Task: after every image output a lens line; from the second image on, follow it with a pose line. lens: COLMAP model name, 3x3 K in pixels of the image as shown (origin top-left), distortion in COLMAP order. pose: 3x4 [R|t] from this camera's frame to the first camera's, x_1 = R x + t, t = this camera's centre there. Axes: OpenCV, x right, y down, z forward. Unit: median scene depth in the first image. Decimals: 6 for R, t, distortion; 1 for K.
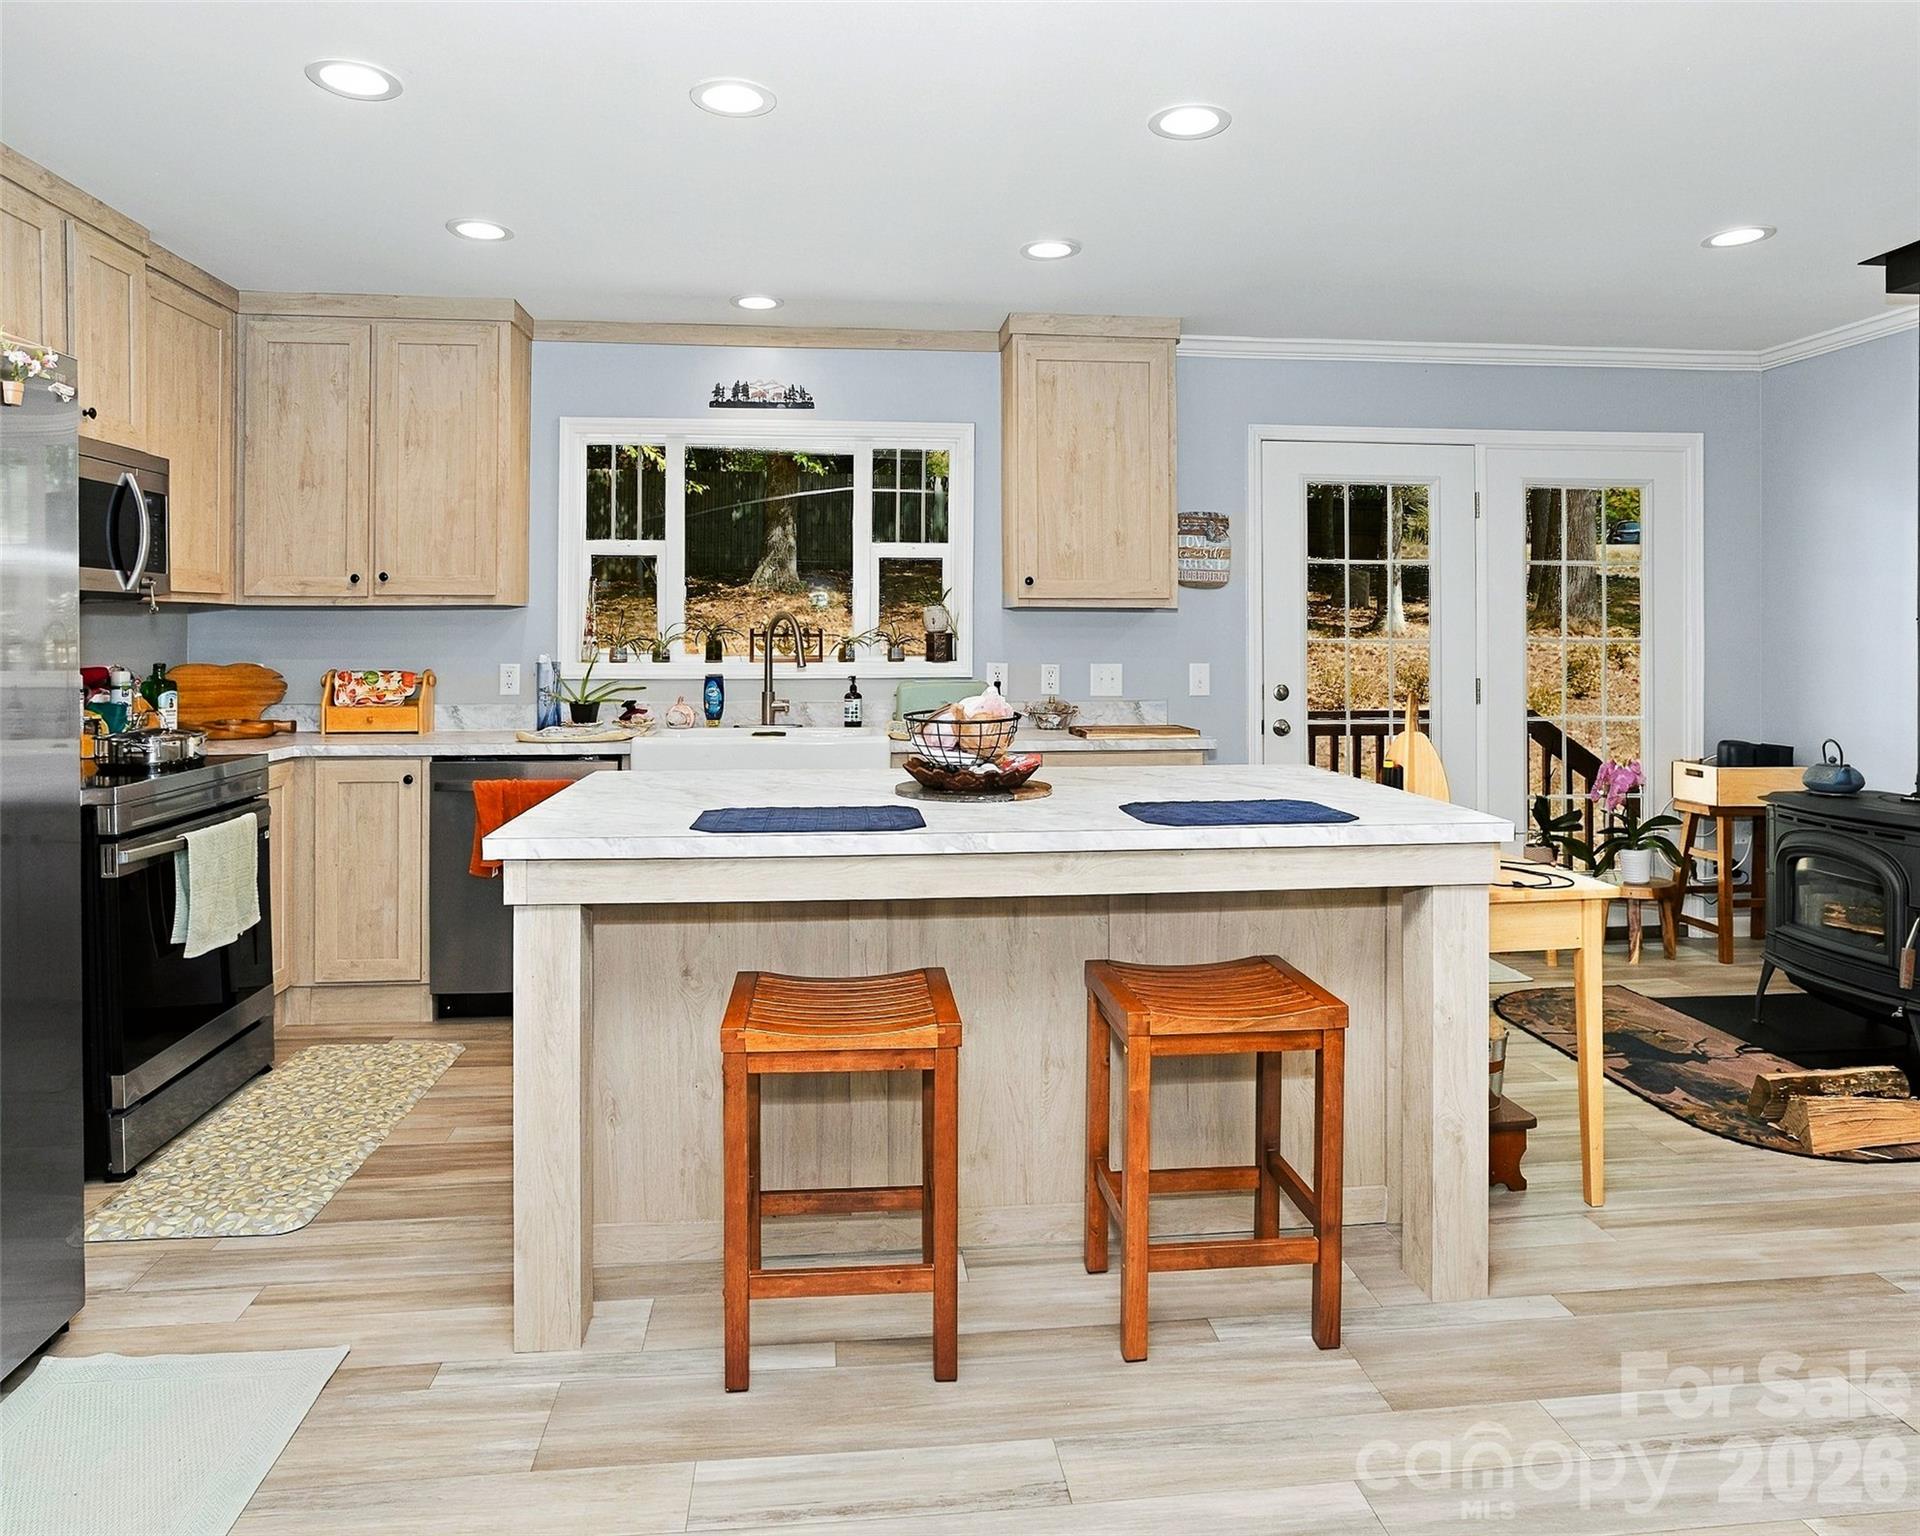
lens RADIAL K [[1239.6, 0, 938.3], [0, 1239.6, 608.4], [0, 0, 1]] dist [-0.001478, 0.001797]
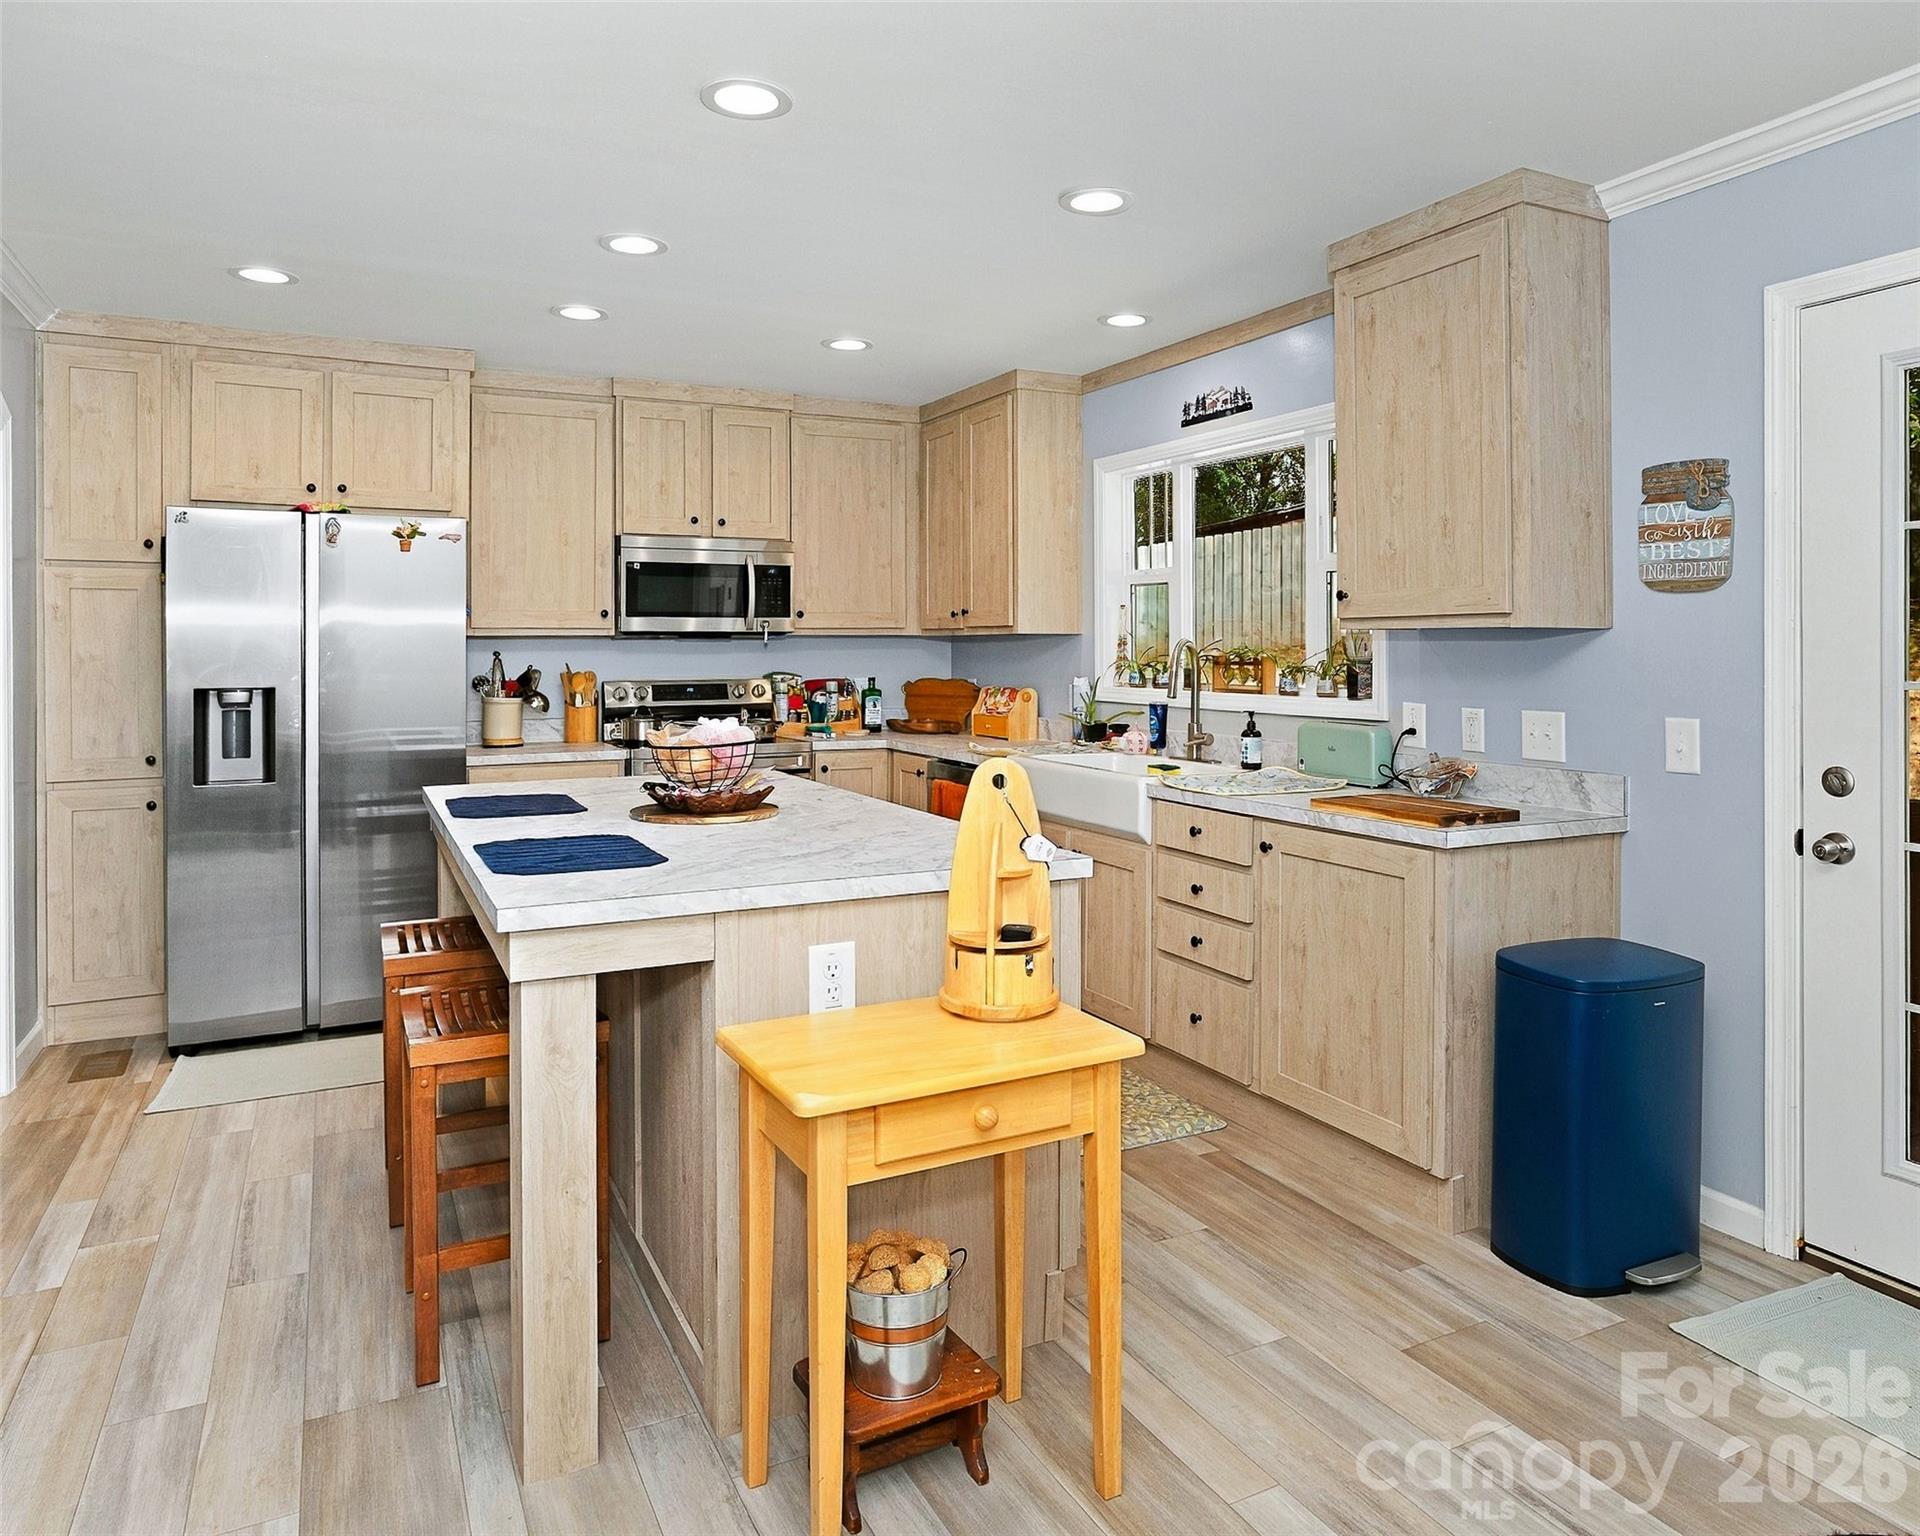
lens RADIAL K [[1239.6, 0, 938.3], [0, 1239.6, 608.4], [0, 0, 1]] dist [-0.001478, 0.001797]
pose [[0.359004, -0.030238, -0.932846, 0.652562], [0.016176, 0.999527, -0.026174, 0.001915], [0.933196, -0.005693, 0.359323, 0.472177]]
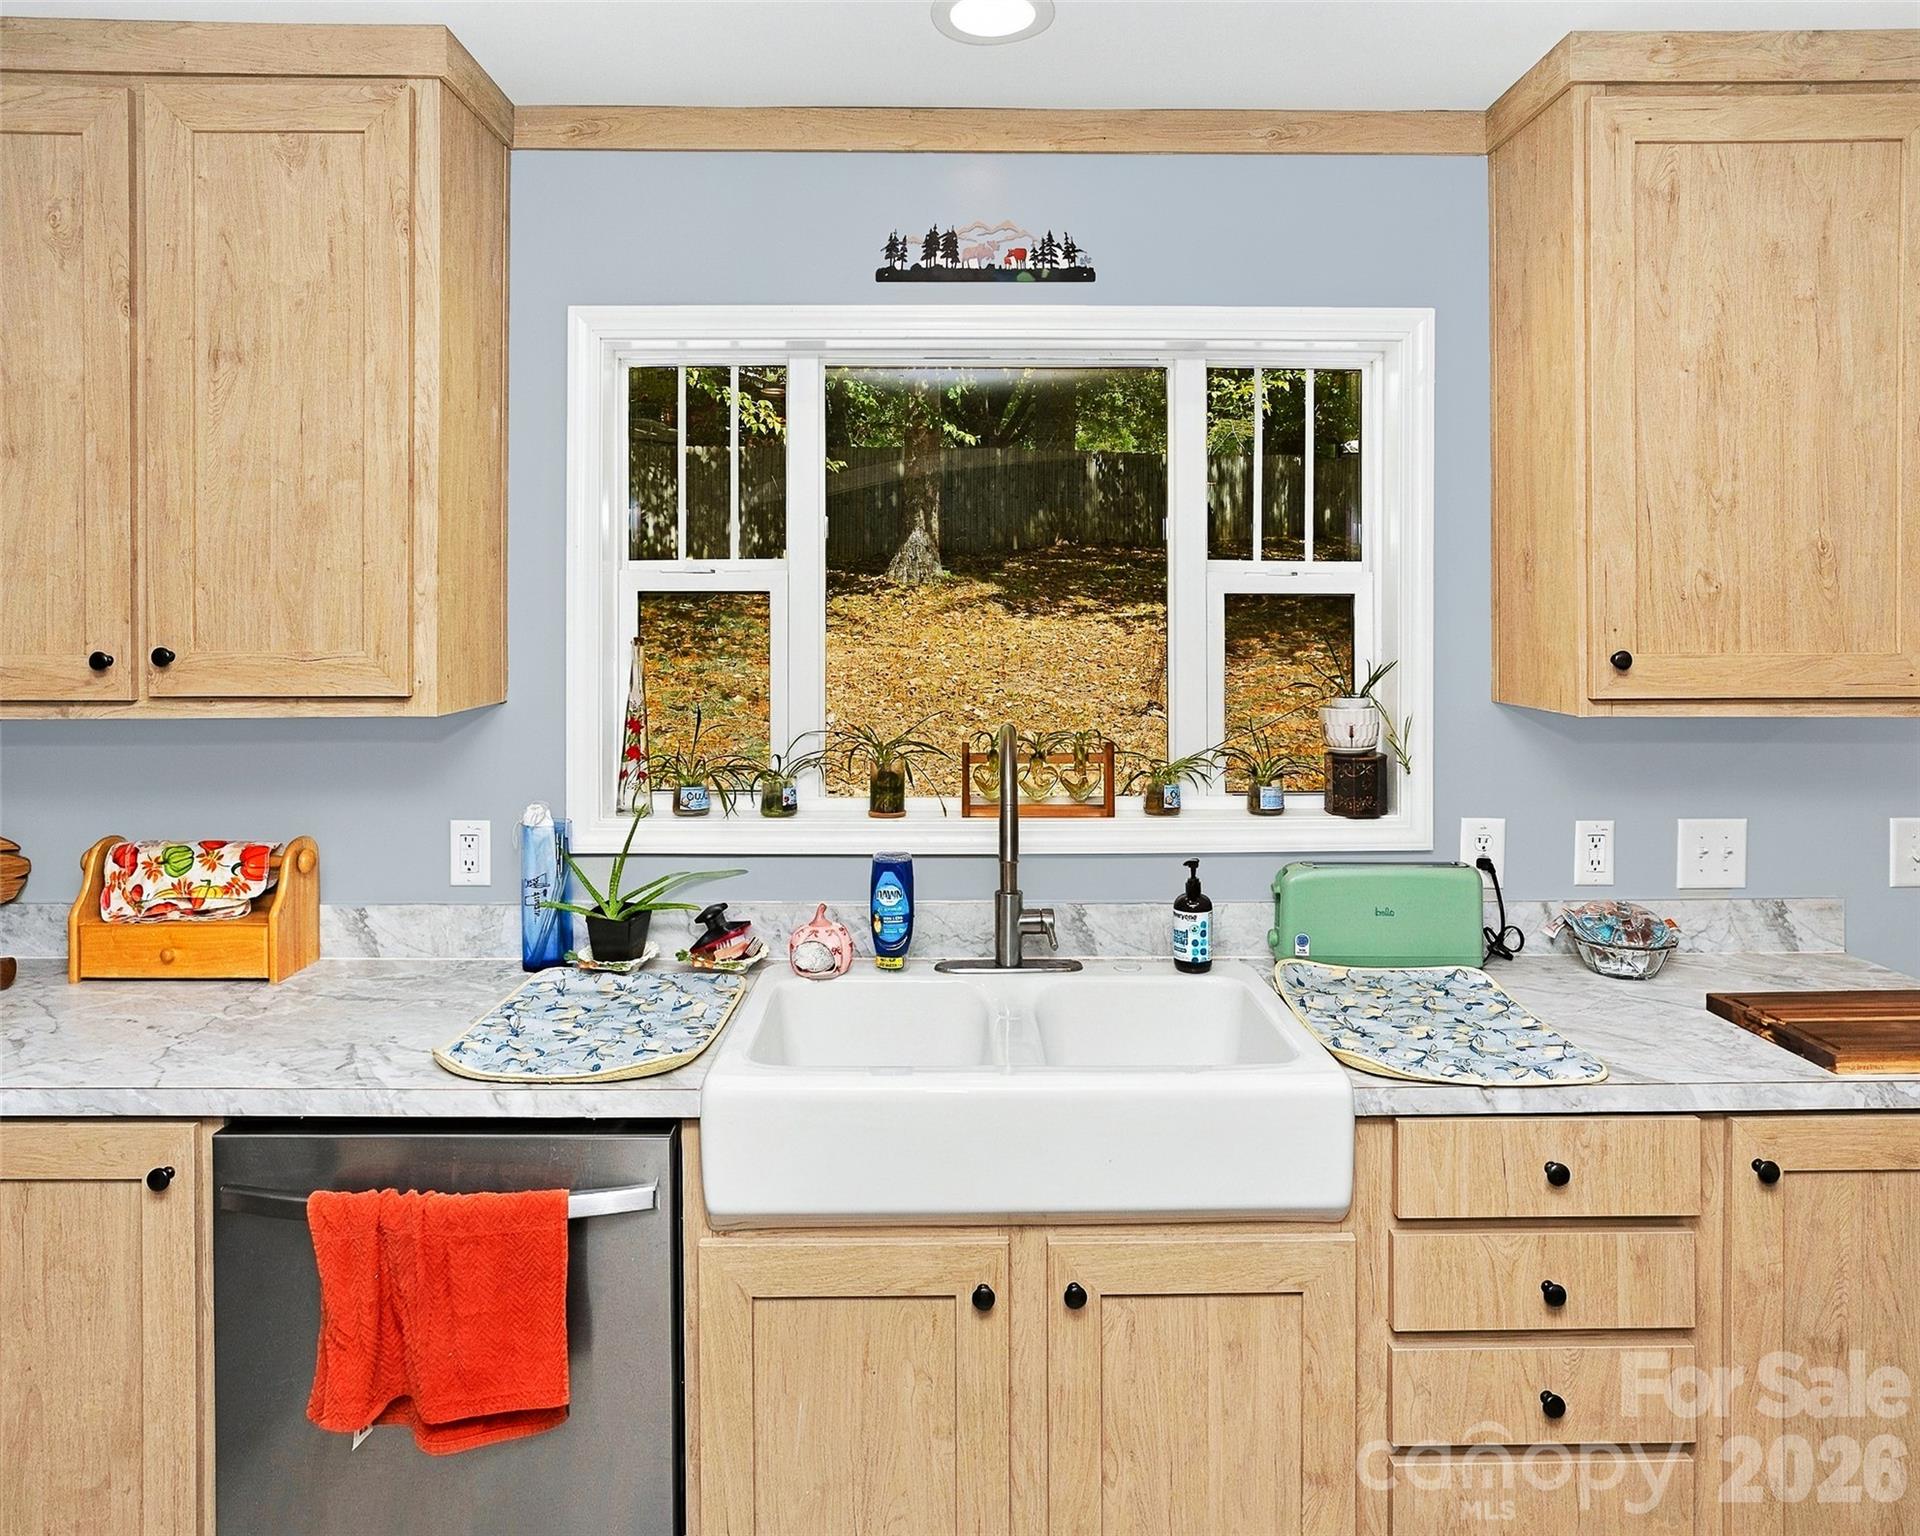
lens RADIAL K [[1258.2, 0, 962.7], [0, 1258.2, 608.3], [0, 0, 1]] dist [-0.031607, 0.038369]
pose [[0.997060, -0.001835, -0.076604, -0.114768], [0.003166, 0.999846, 0.017259, -0.045143], [0.076560, -0.017451, 0.996912, 0.520370]]
